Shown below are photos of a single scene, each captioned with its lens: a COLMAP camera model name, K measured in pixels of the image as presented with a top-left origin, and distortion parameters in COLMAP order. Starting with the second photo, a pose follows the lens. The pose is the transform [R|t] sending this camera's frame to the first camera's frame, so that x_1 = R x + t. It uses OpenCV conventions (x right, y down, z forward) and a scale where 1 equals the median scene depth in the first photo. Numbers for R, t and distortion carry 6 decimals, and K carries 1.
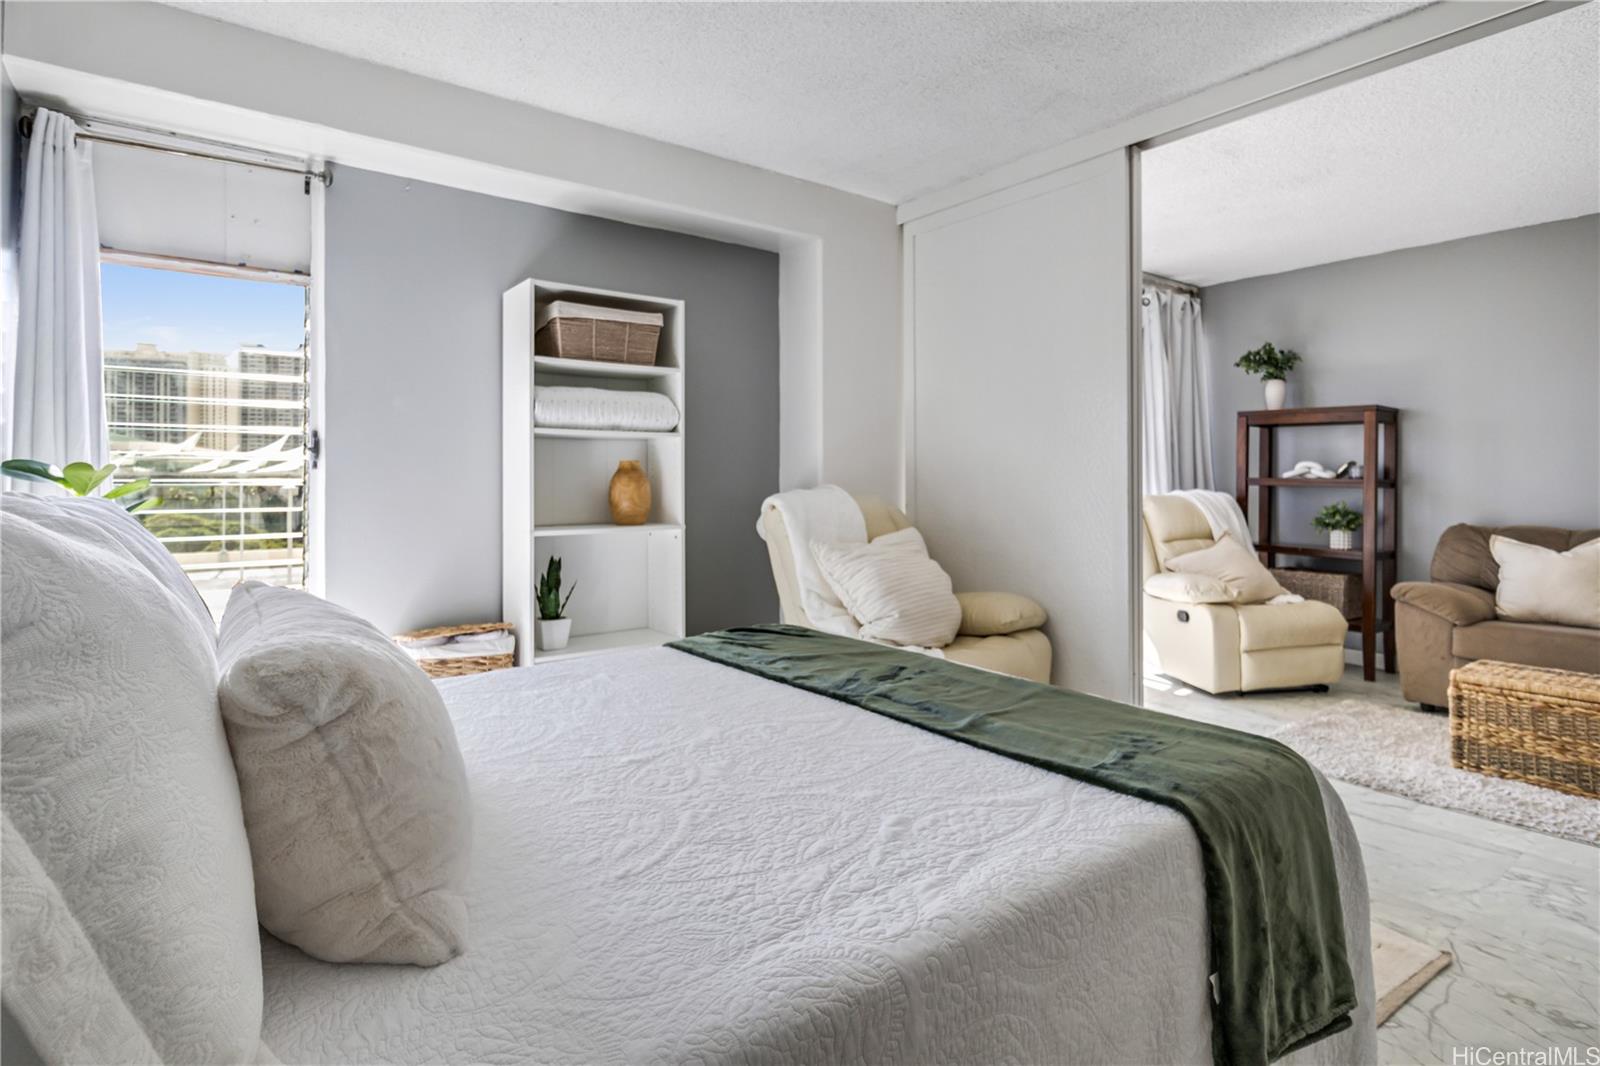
lens RADIAL K [[800.3, 0, 799.8], [0, 800.3, 476.1], [0, 0, 1]] dist [-0.001261, -0.000539]
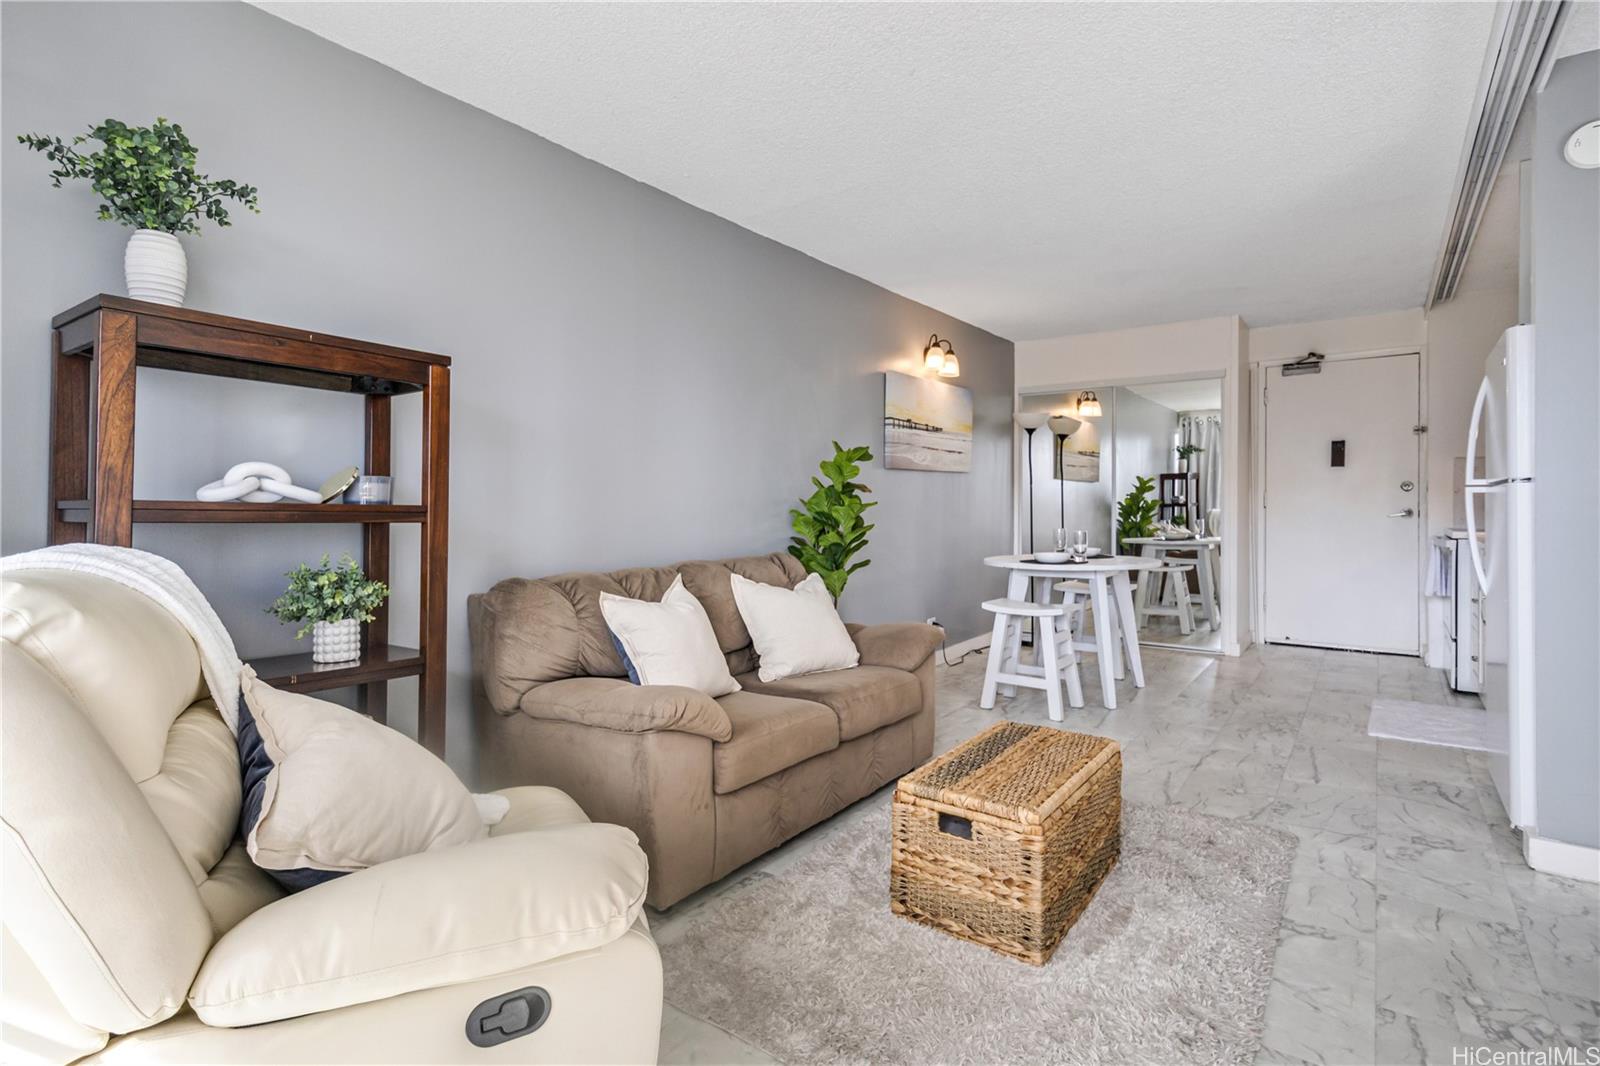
lens RADIAL K [[791.5, 0, 795.9], [0, 791.5, 502.5], [0, 0, 1]] dist [0.004971, -0.000065]
pose [[-0.289569, 0.005417, 0.957142, 0.273917], [-0.005904, 0.999955, -0.007445, 0.007765], [-0.957139, -0.007807, -0.289524, 1.358538]]
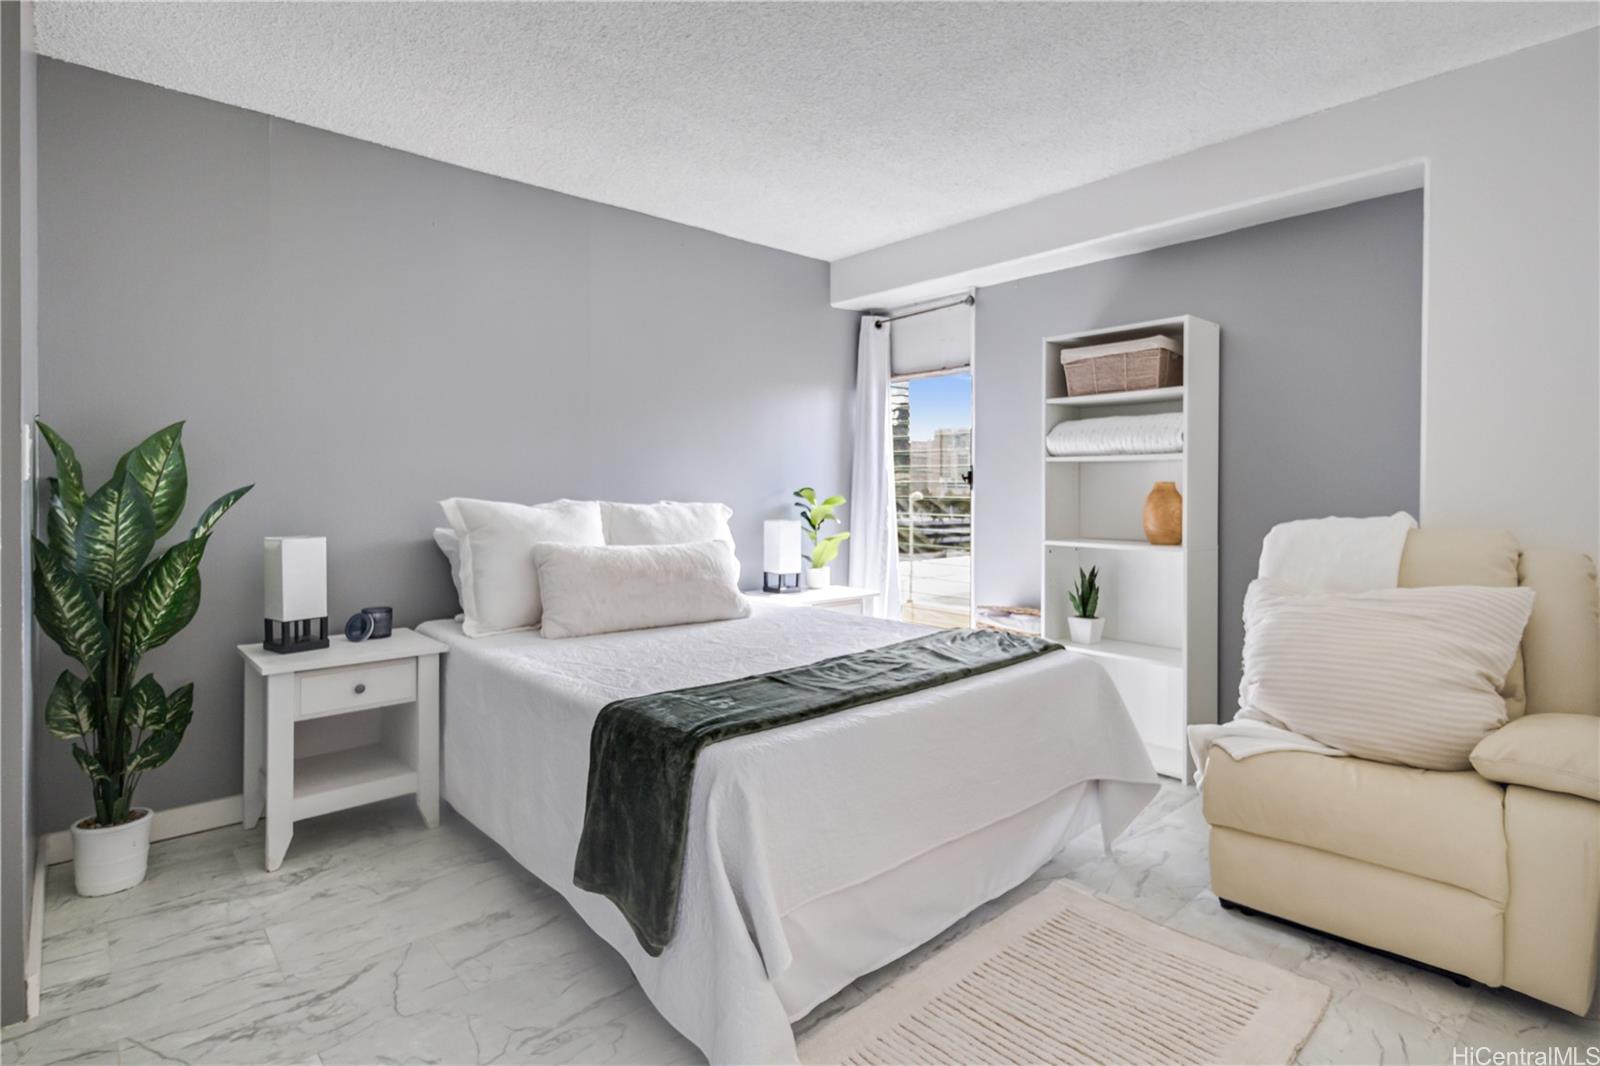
lens RADIAL K [[814.3, 0, 789.0], [0, 814.3, 492.8], [0, 0, 1]] dist [0.001144, -0.000344]
pose [[0.080363, 0.005196, -0.996752, 0.840212], [0.001709, 0.999984, 0.005351, -0.012186], [0.996764, -0.002133, 0.080353, 0.468445]]
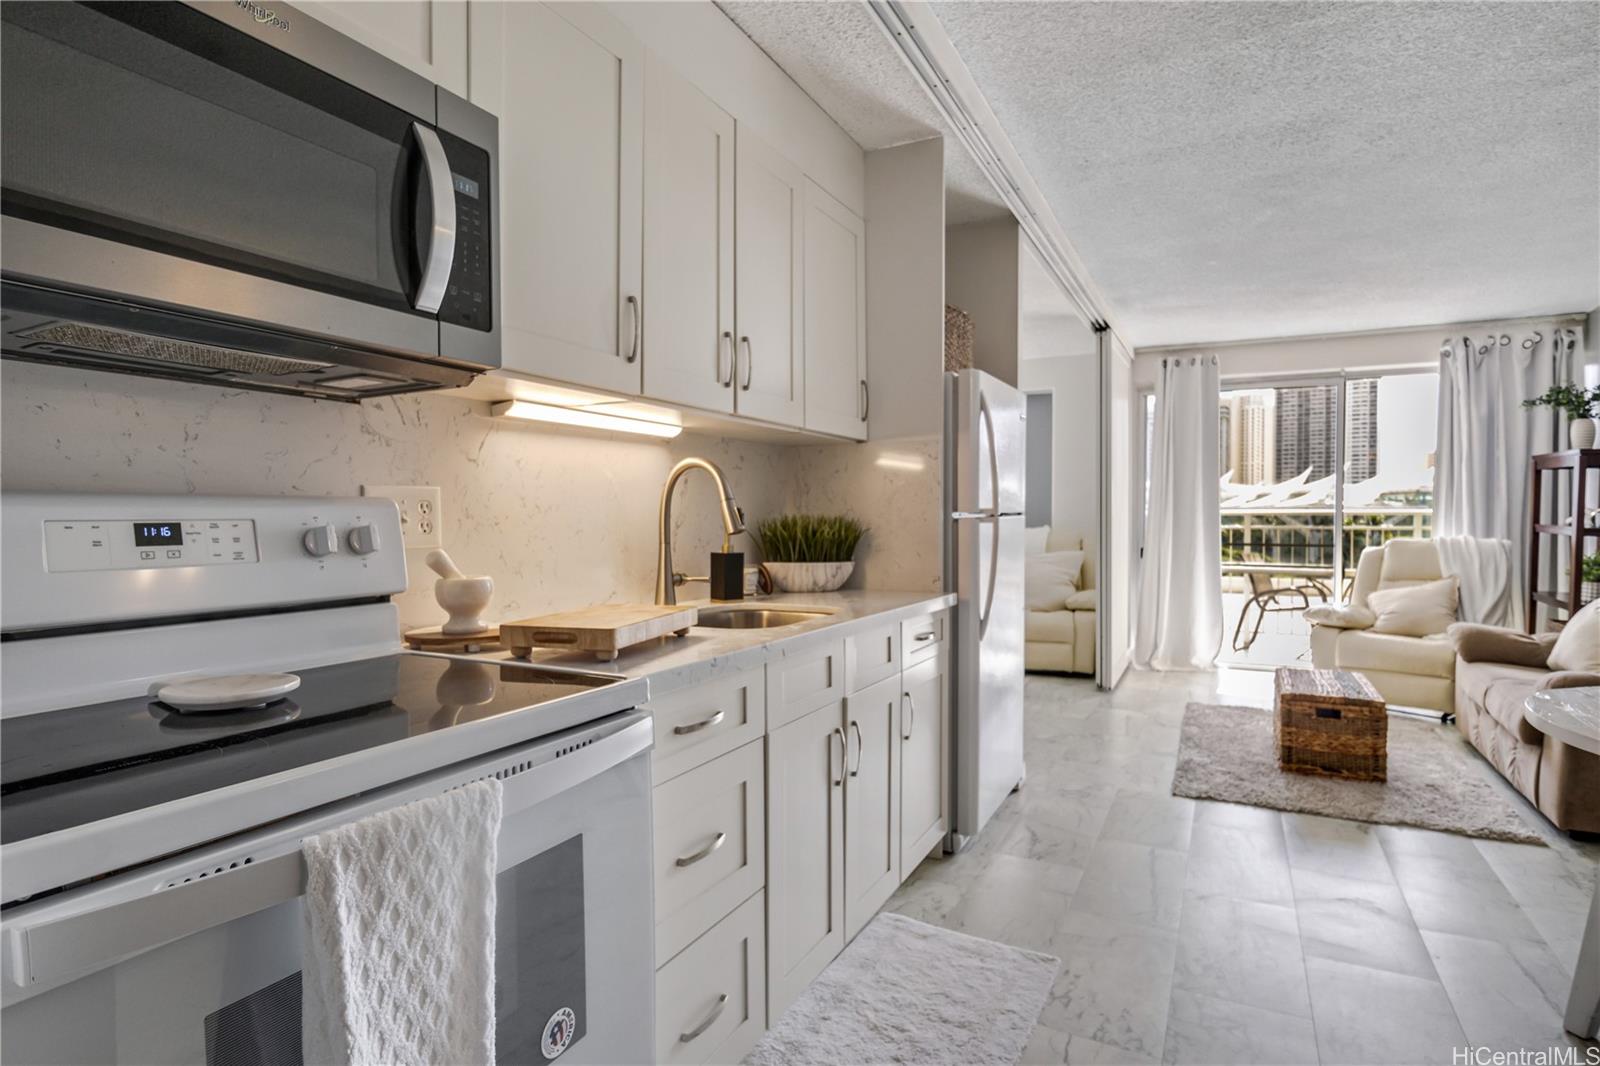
lens RADIAL K [[821.5, 0, 800.0], [0, 821.5, 533.0], [0, 0, 1]] dist [-0.015782, -0.001505]
pose [[0.428577, 0.024312, -0.903178, 1.731134], [0.006659, 0.999526, 0.030066, -0.035831], [0.903481, -0.018899, 0.428212, -0.349233]]
